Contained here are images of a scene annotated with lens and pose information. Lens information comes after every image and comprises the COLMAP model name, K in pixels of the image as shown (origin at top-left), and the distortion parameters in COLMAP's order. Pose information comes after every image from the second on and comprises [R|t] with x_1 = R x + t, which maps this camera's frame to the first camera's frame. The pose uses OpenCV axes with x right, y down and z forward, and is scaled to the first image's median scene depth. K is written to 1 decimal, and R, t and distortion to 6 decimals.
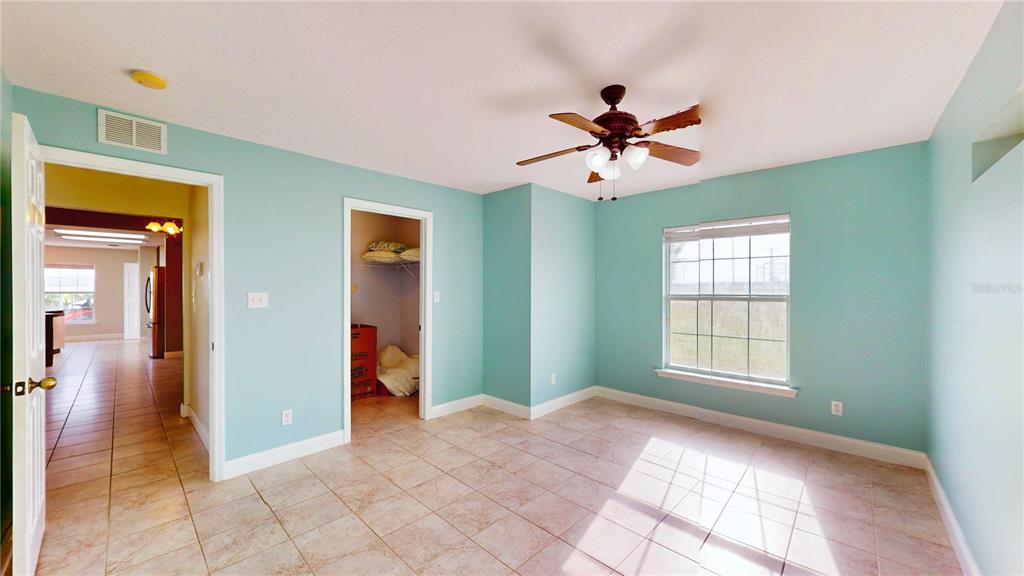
lens RADIAL K [[368.1, 0, 512.4], [0, 368.1, 290.3], [0, 0, 1]] dist [-0.000054, 0.000138]
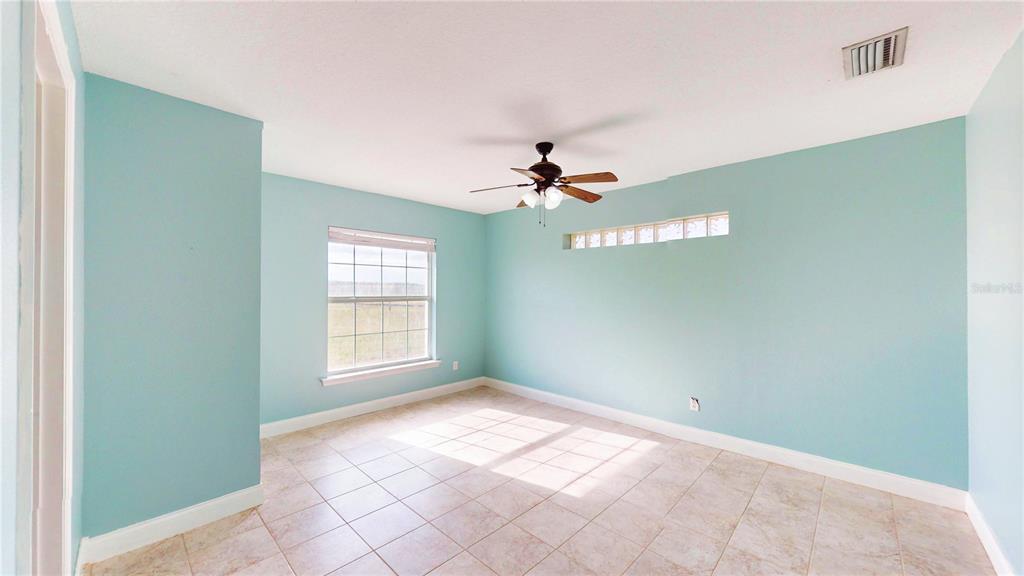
lens RADIAL K [[368.1, 0, 512.4], [0, 368.1, 290.3], [0, 0, 1]] dist [-0.000054, 0.000138]
pose [[0.006968, 0.006450, 0.999955, -0.577276], [0.003081, 0.999974, -0.006472, 0.001789], [-0.999971, 0.003126, 0.006948, 0.588346]]
